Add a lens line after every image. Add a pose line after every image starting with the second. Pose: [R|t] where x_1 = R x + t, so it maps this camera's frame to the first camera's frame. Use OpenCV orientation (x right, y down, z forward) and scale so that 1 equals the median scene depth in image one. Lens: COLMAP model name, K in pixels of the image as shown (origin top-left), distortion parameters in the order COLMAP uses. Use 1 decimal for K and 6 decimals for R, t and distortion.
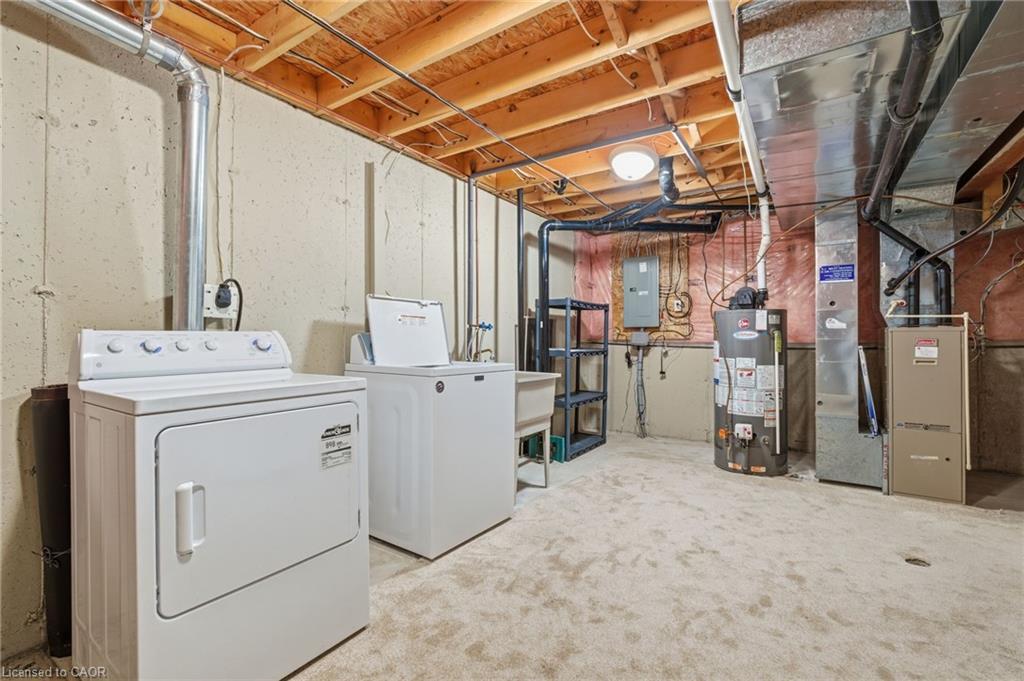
lens RADIAL K [[448.5, 0, 512.0], [0, 448.5, 340.5], [0, 0, 1]] dist [-0.008692, 0.000429]
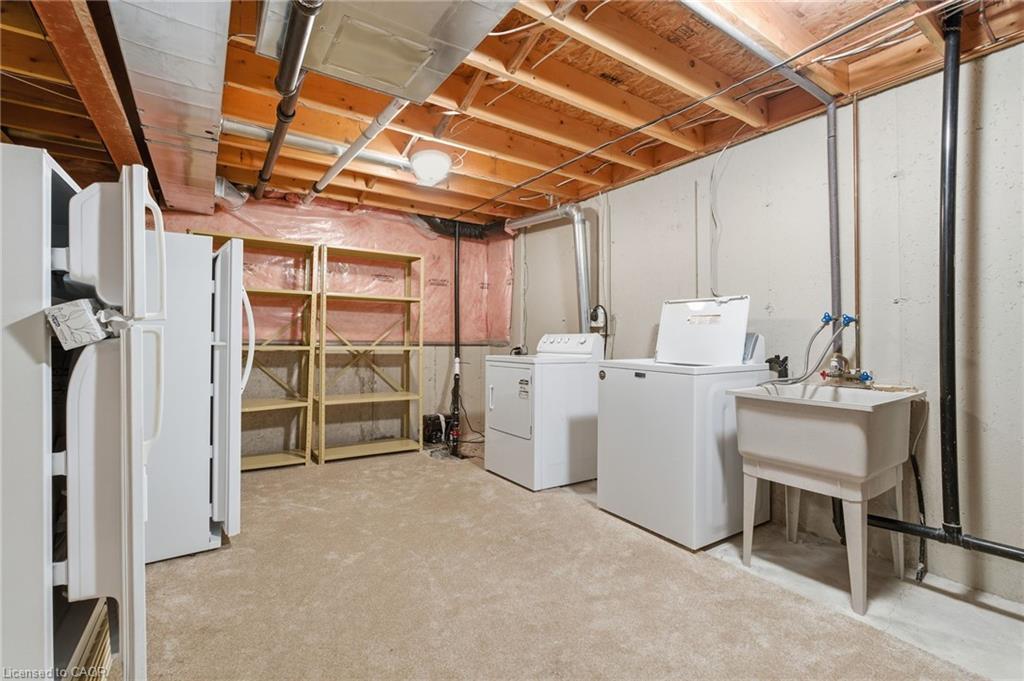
lens RADIAL K [[448.5, 0, 512.0], [0, 448.5, 340.5], [0, 0, 1]] dist [-0.008692, 0.000429]
pose [[-0.361492, 0.002094, -0.932373, 1.015465], [-0.010094, 0.999930, 0.006159, 0.000372], [0.932321, 0.011638, -0.361445, 1.114245]]
